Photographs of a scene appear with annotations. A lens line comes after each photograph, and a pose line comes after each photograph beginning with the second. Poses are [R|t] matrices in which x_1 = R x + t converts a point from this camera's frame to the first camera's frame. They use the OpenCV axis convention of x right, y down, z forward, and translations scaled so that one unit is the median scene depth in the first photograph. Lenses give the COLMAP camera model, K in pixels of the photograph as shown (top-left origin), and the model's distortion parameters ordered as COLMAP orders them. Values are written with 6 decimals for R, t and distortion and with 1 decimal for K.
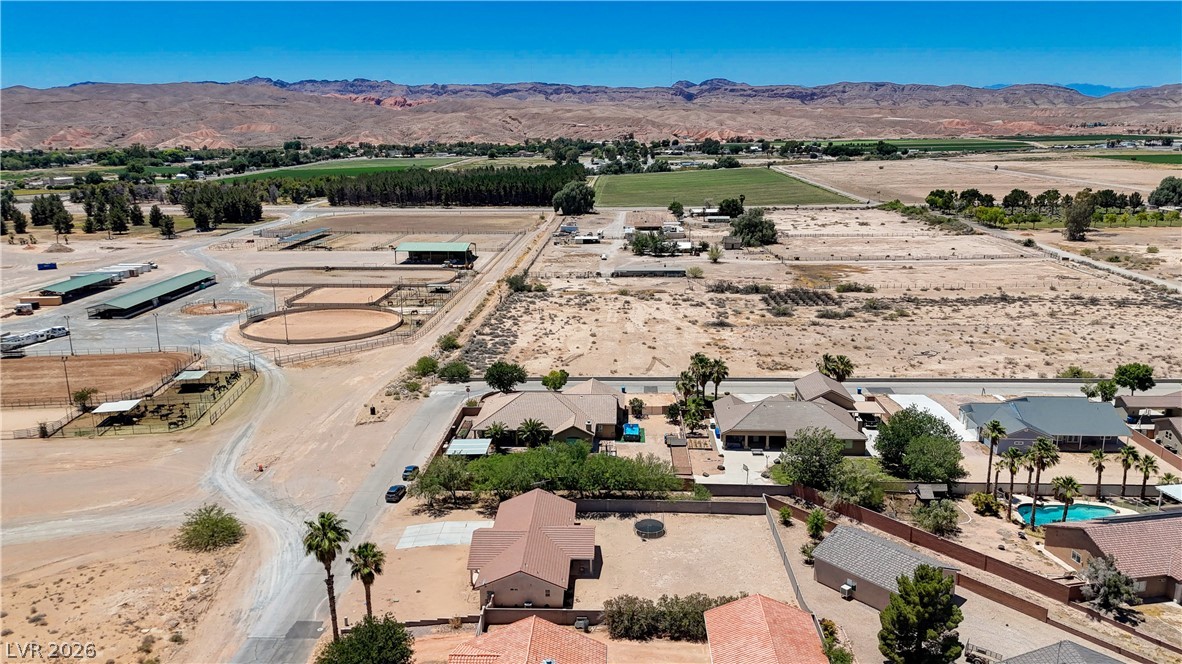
lens RADIAL K [[862.1, 0, 591.0], [0, 862.1, 332.0], [0, 0, 1]] dist [0.098105, -0.105660]
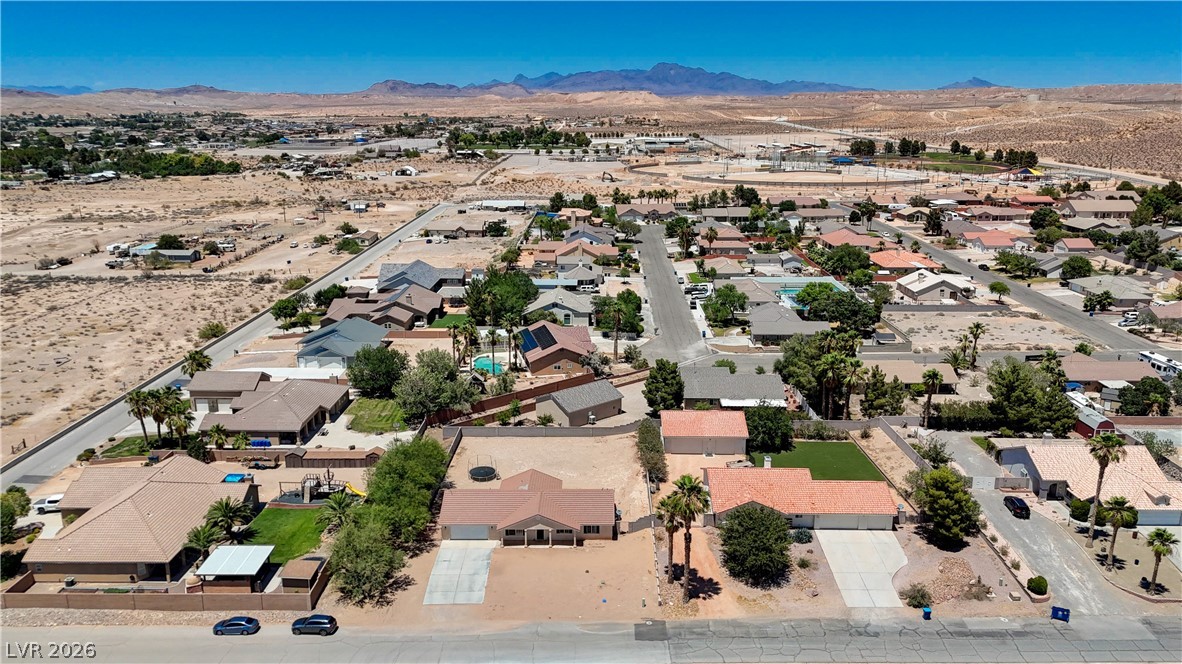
lens RADIAL K [[862.1, 0, 591.0], [0, 862.1, 332.0], [0, 0, 1]] dist [0.098105, -0.105660]
pose [[-0.028235, -0.239089, 0.970587, -0.318529], [0.234596, 0.942270, 0.238938, -0.058320], [-0.971683, 0.234442, 0.029484, 0.258076]]
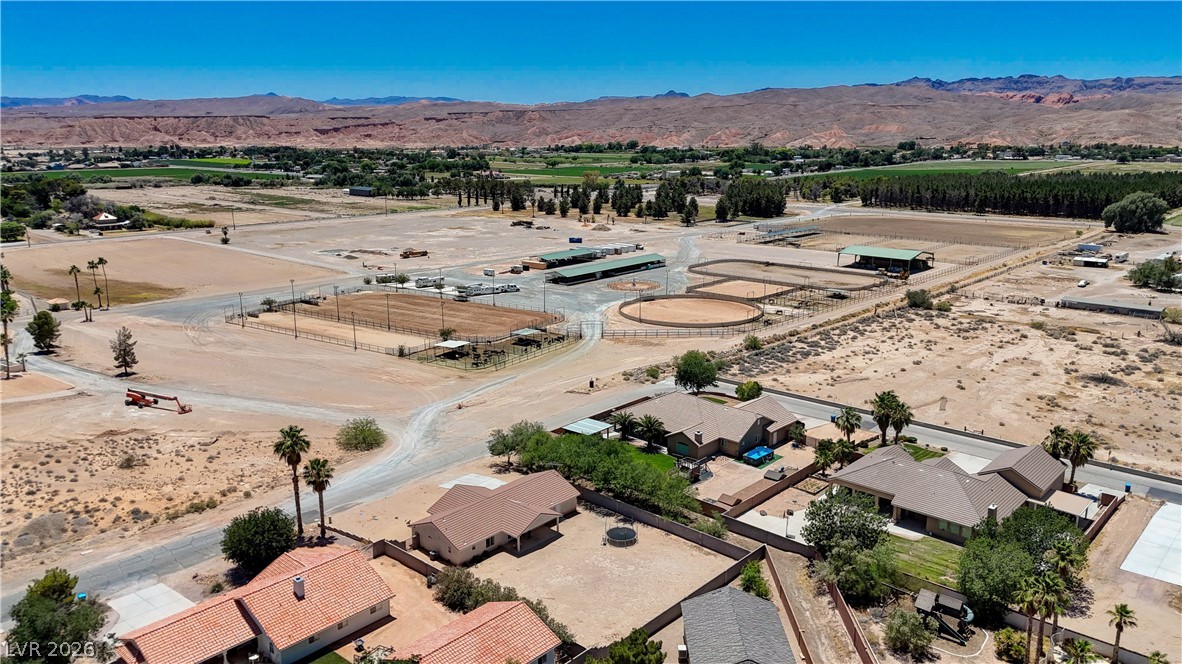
lens RADIAL K [[862.1, 0, 591.0], [0, 862.1, 332.0], [0, 0, 1]] dist [0.098105, -0.105660]
pose [[0.772147, 0.154555, -0.616361, 0.199250], [-0.154654, 0.986512, 0.053629, -0.016224], [0.616337, 0.053913, 0.785635, 0.062523]]
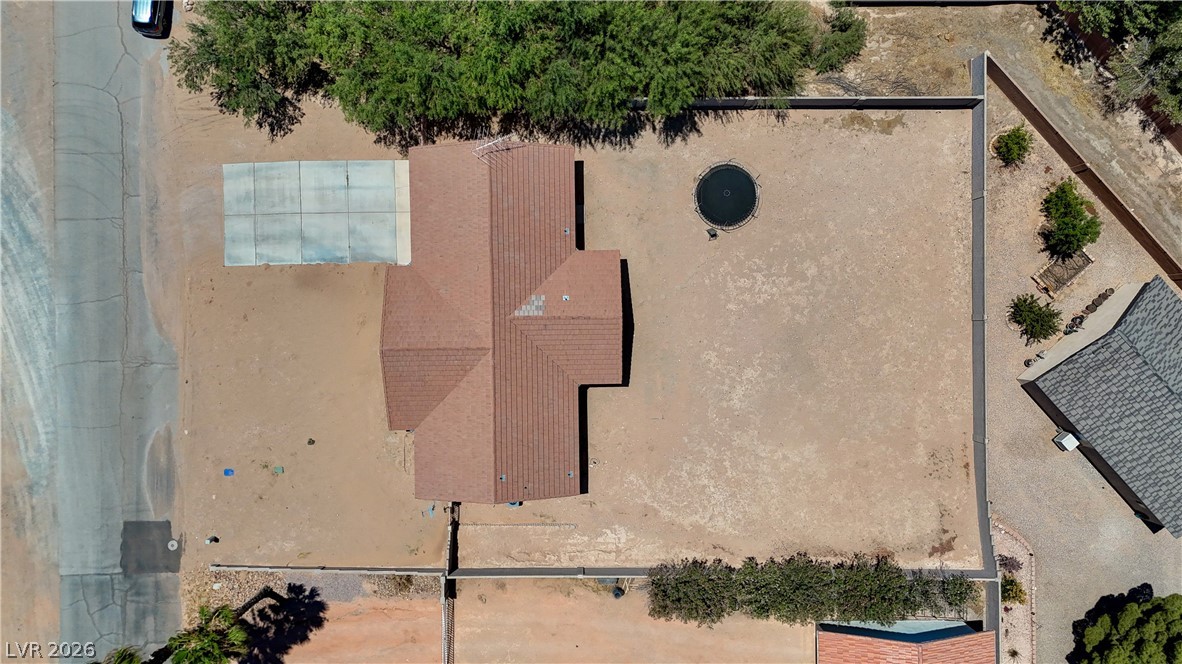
lens RADIAL K [[862.1, 0, 591.0], [0, 862.1, 332.0], [0, 0, 1]] dist [0.098105, -0.105660]
pose [[0.998893, -0.044272, 0.015928, -0.006517], [-0.005798, 0.220112, 0.975457, -0.076981], [-0.046692, -0.974469, 0.219612, 0.268256]]
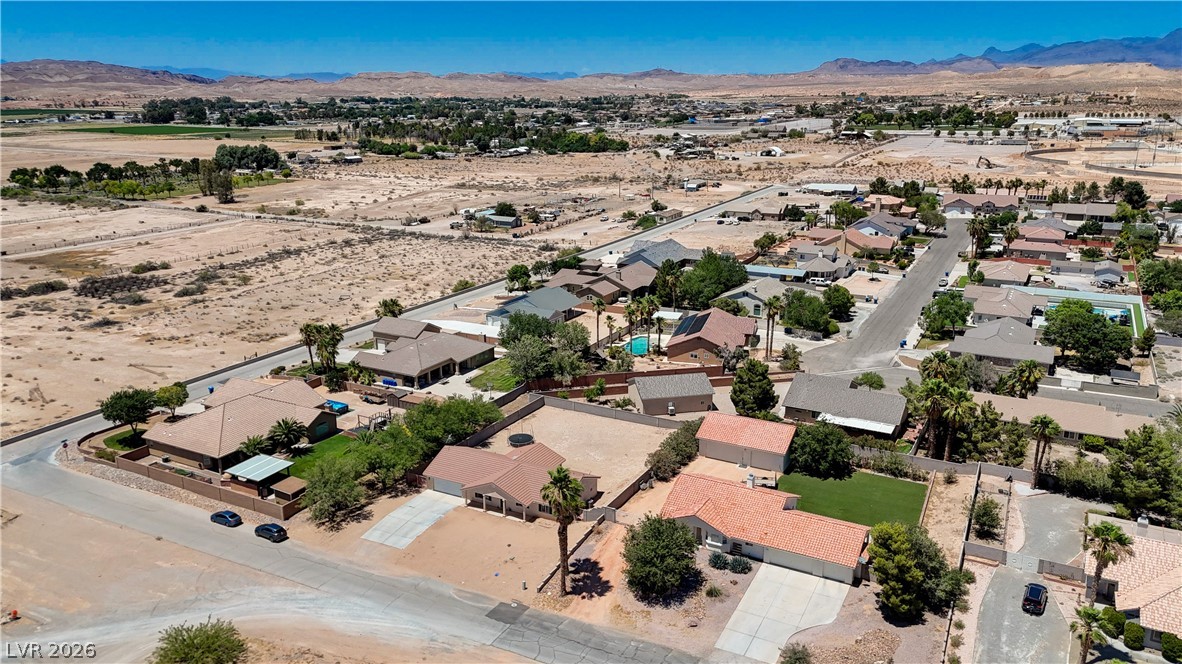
lens RADIAL K [[862.1, 0, 591.0], [0, 862.1, 332.0], [0, 0, 1]] dist [0.098105, -0.105660]
pose [[0.440716, -0.233109, 0.866850, -0.283941], [0.209414, 0.965746, 0.153236, -0.024090], [-0.872877, 0.113997, 0.474436, 0.113746]]
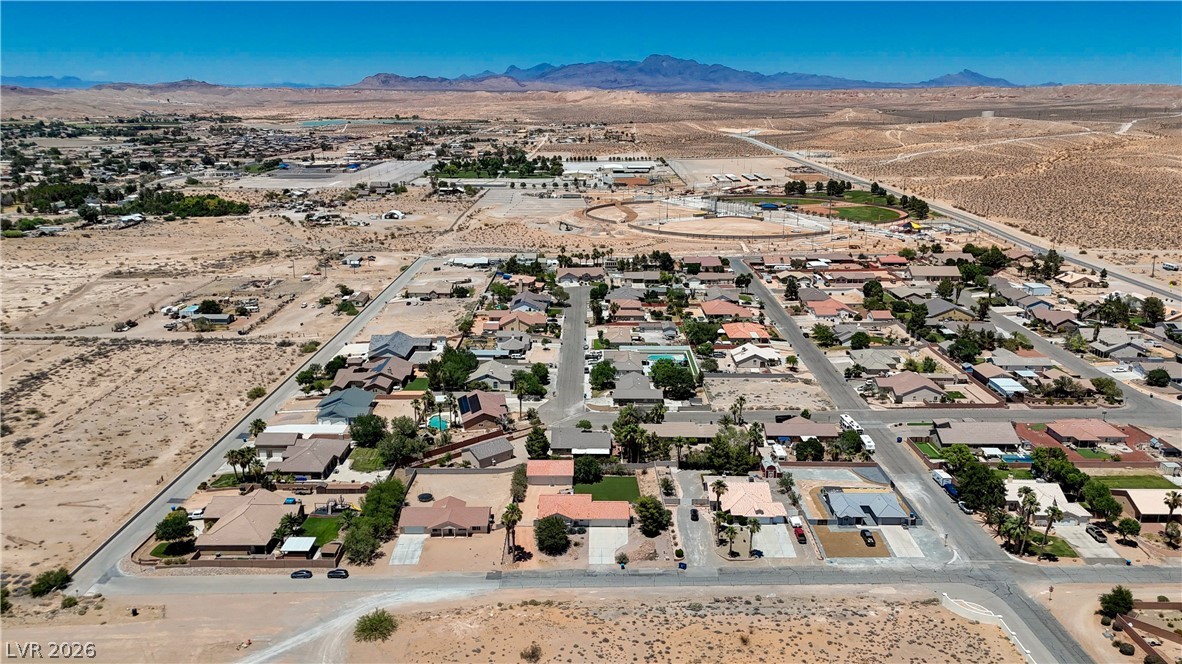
lens RADIAL K [[854.0, 0, 591.0], [0, 854.0, 332.0], [0, 0, 1]] dist [0.102149, -0.113956]
pose [[-0.038345, -0.247192, 0.968208, -0.590618], [0.231594, 0.940340, 0.249249, -0.180266], [-0.972056, 0.233789, 0.021190, 0.159831]]
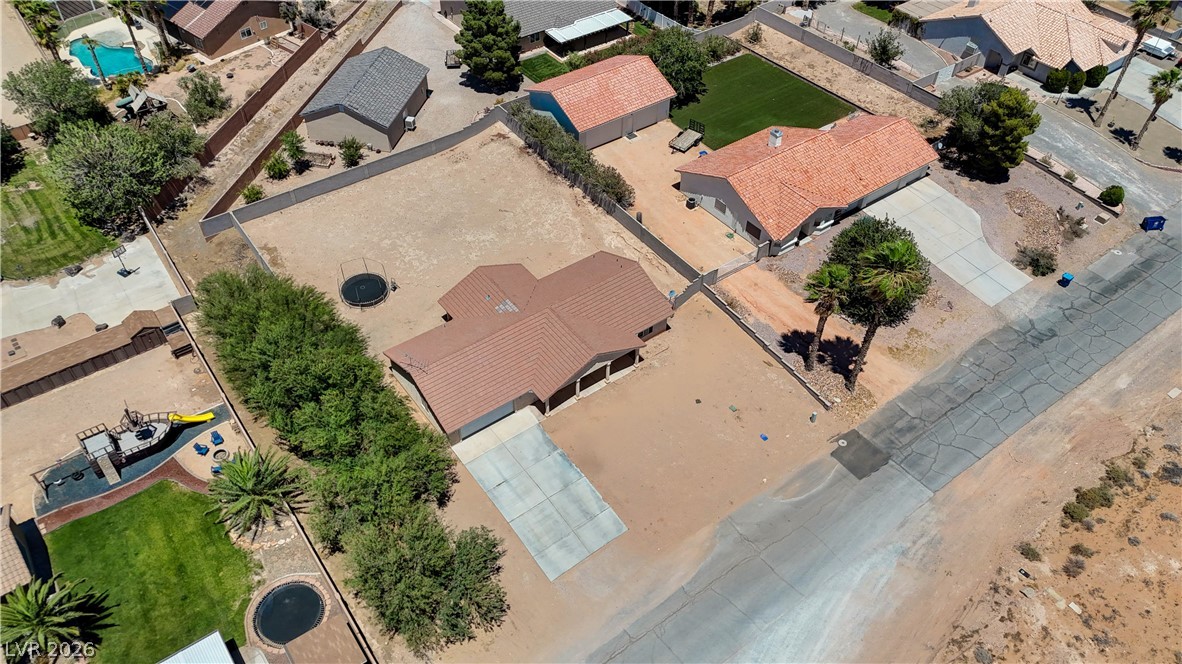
lens RADIAL K [[854.0, 0, 591.0], [0, 854.0, 332.0], [0, 0, 1]] dist [0.102149, -0.113956]
pose [[-0.619404, -0.553211, 0.557043, -0.141586], [0.180393, 0.590267, 0.786793, -0.081381], [-0.764066, 0.587829, -0.265818, 0.347641]]
